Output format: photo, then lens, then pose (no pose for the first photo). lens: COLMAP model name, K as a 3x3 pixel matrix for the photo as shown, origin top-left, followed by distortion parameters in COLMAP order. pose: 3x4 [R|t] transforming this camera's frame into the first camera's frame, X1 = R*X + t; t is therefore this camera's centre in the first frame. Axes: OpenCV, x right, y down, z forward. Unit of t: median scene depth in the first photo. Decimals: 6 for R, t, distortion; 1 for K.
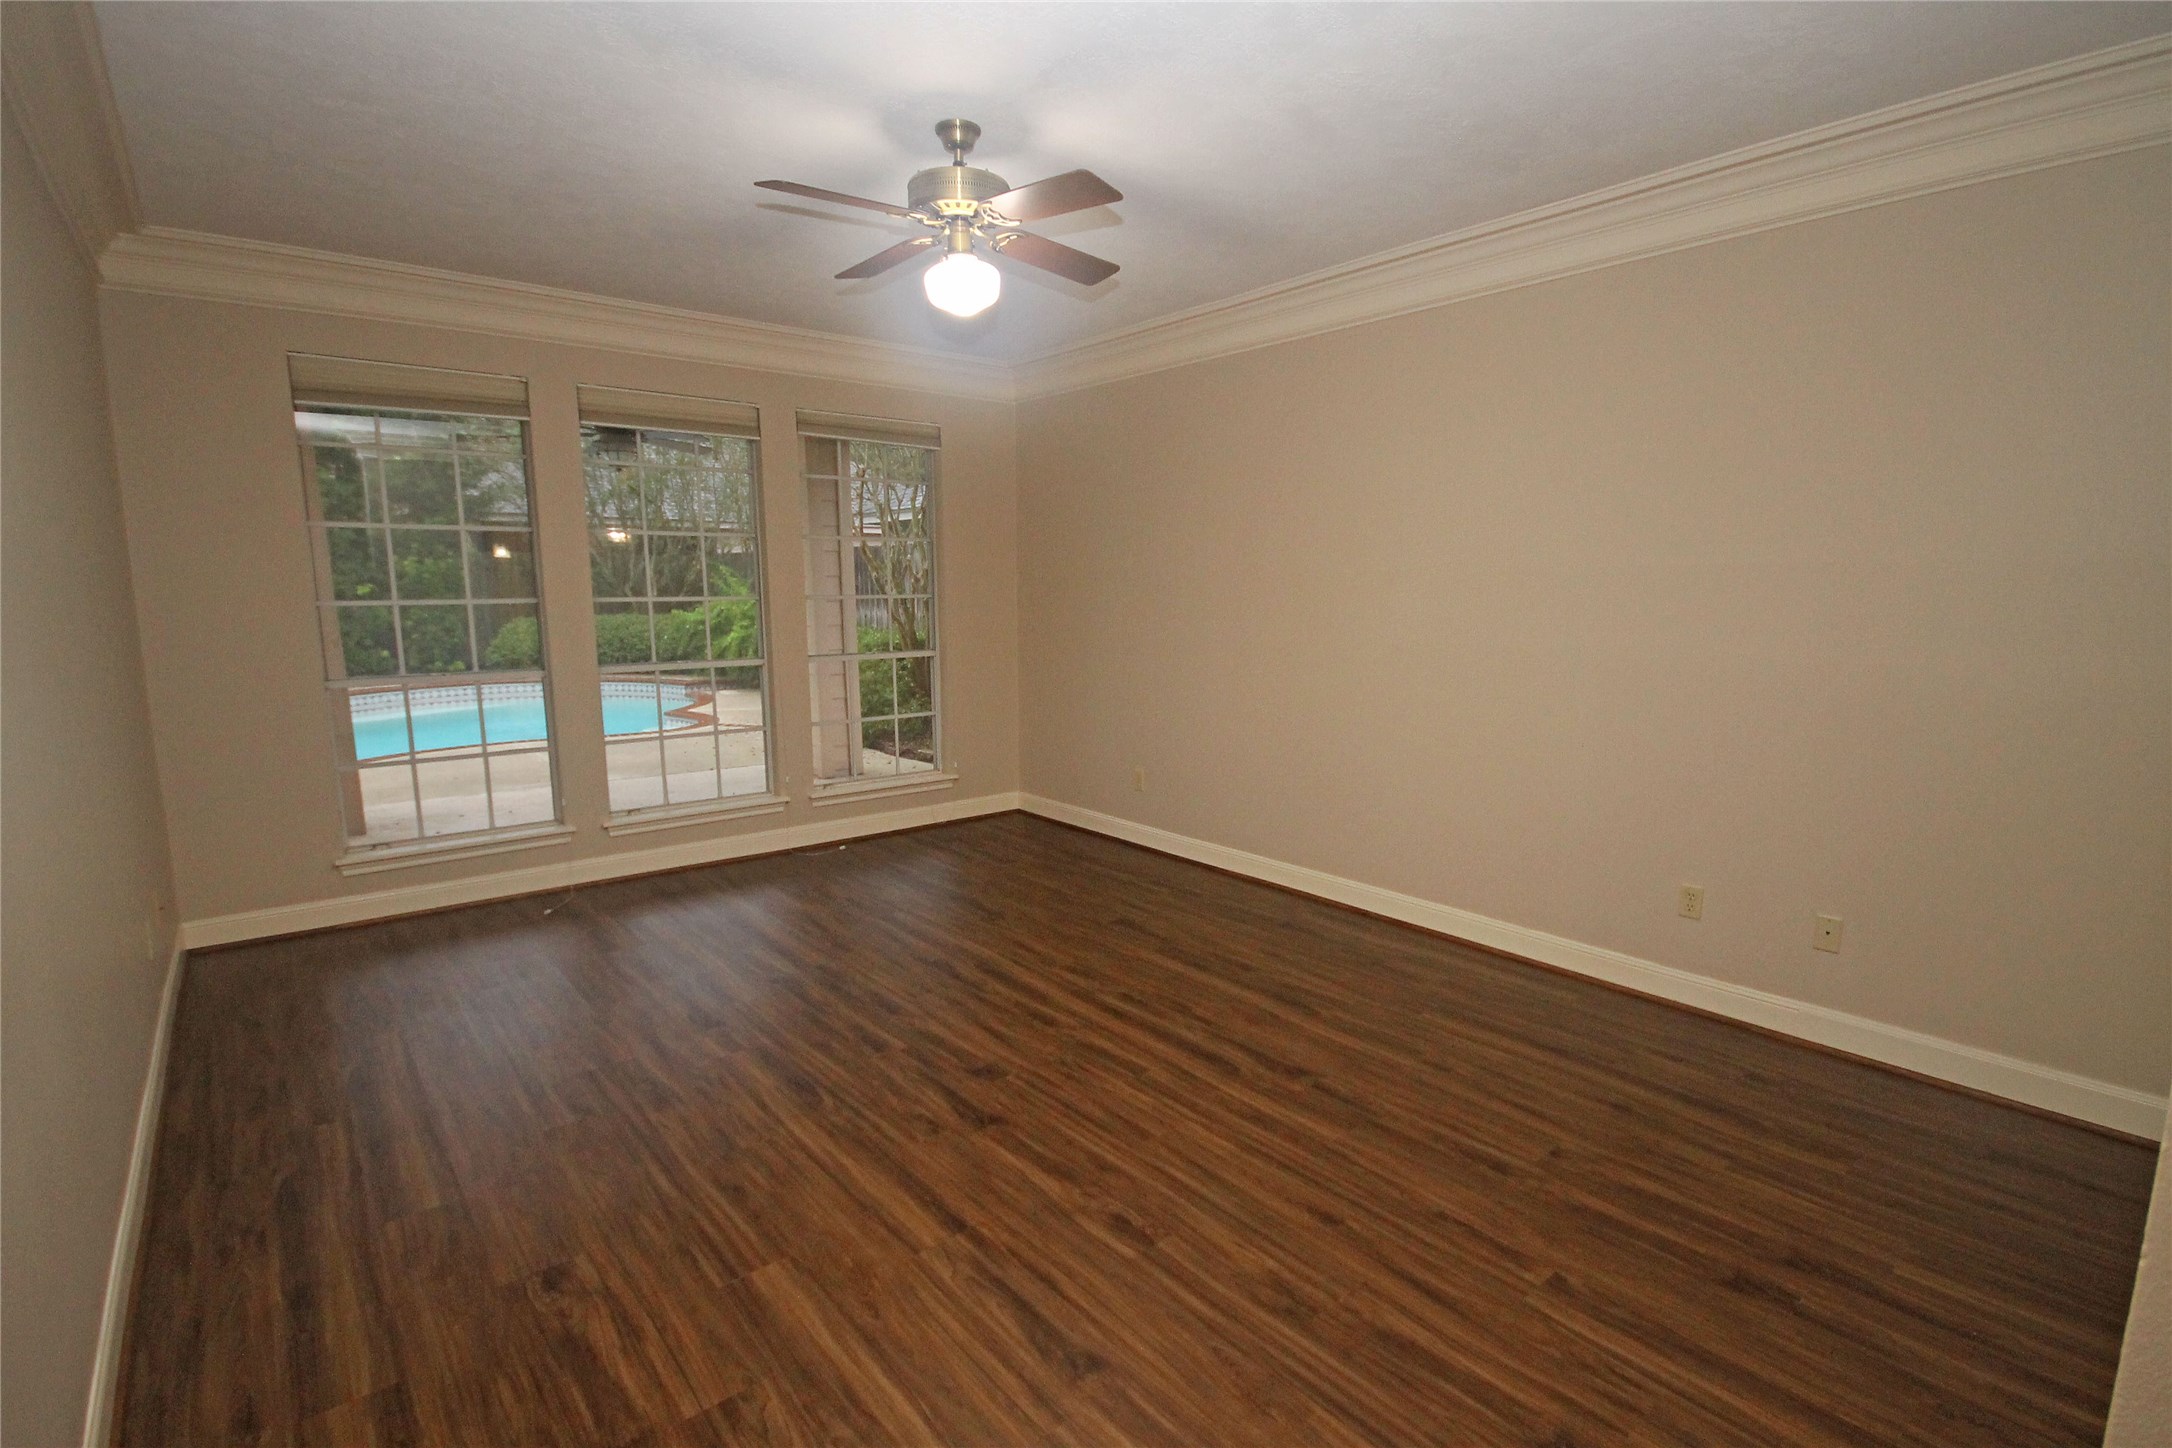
lens RADIAL K [[1020.3, 0, 1092.8], [0, 1020.3, 734.4], [0, 0, 1]] dist [0.002301, -0.005099]
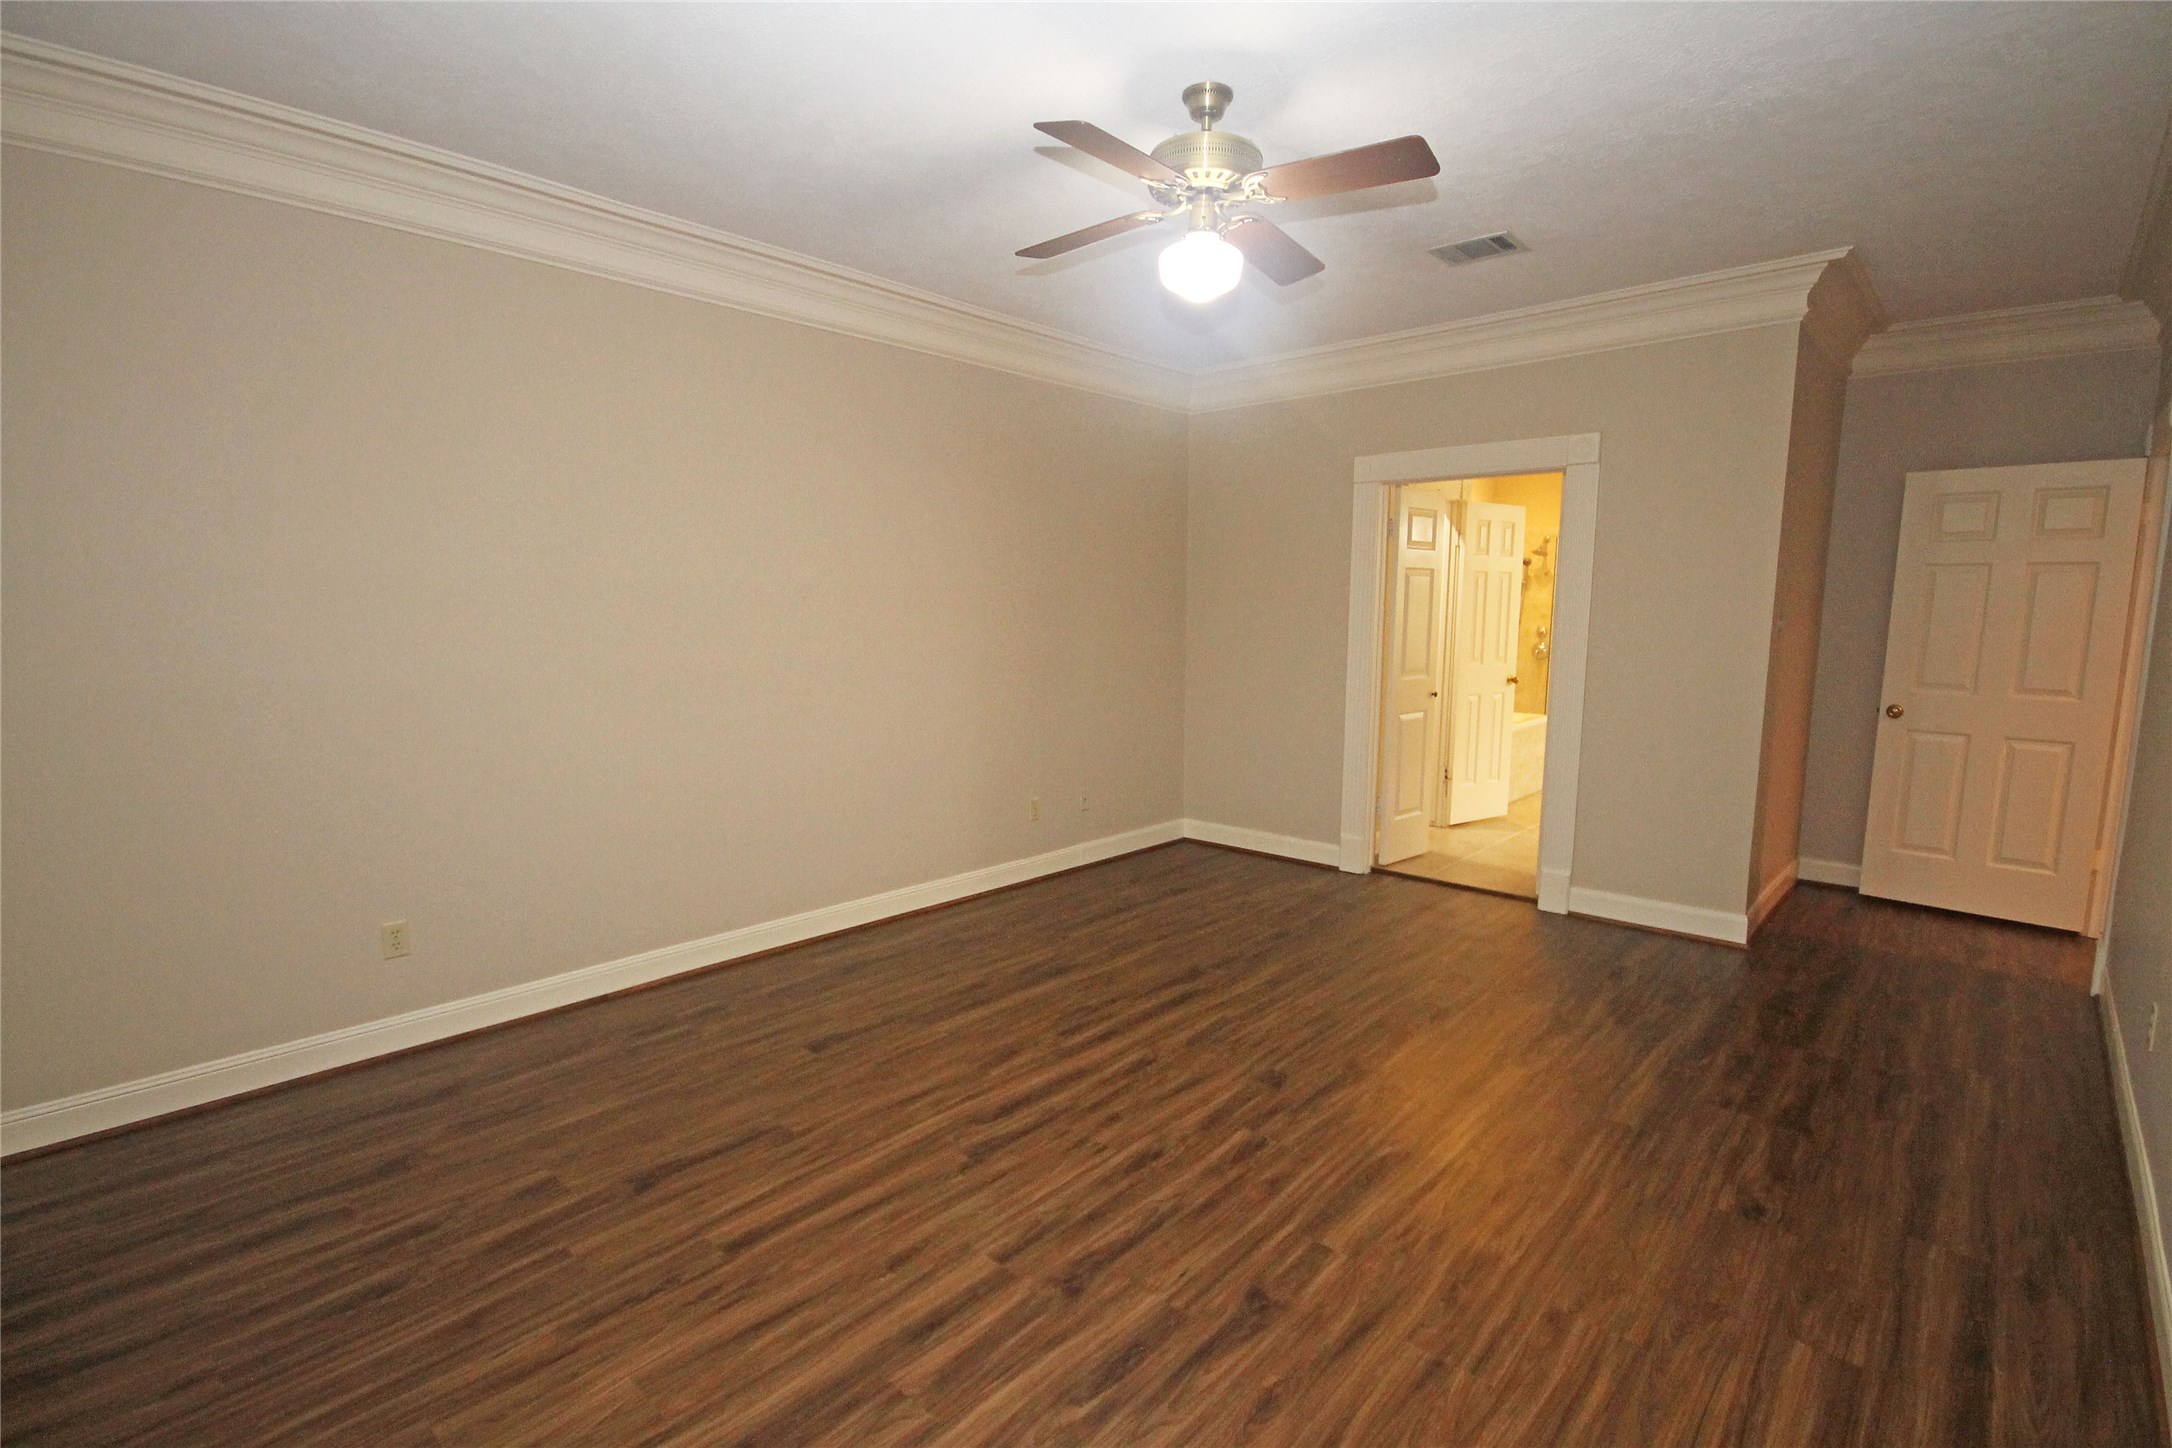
lens RADIAL K [[1020.3, 0, 1090.6], [0, 1020.3, 721.5], [0, 0, 1]] dist [0.002301, -0.005099]
pose [[-0.146156, -0.116294, 0.982402, -0.965369], [0.136724, 0.981161, 0.136488, -0.171263], [-0.979768, 0.154266, -0.127503, 1.167411]]
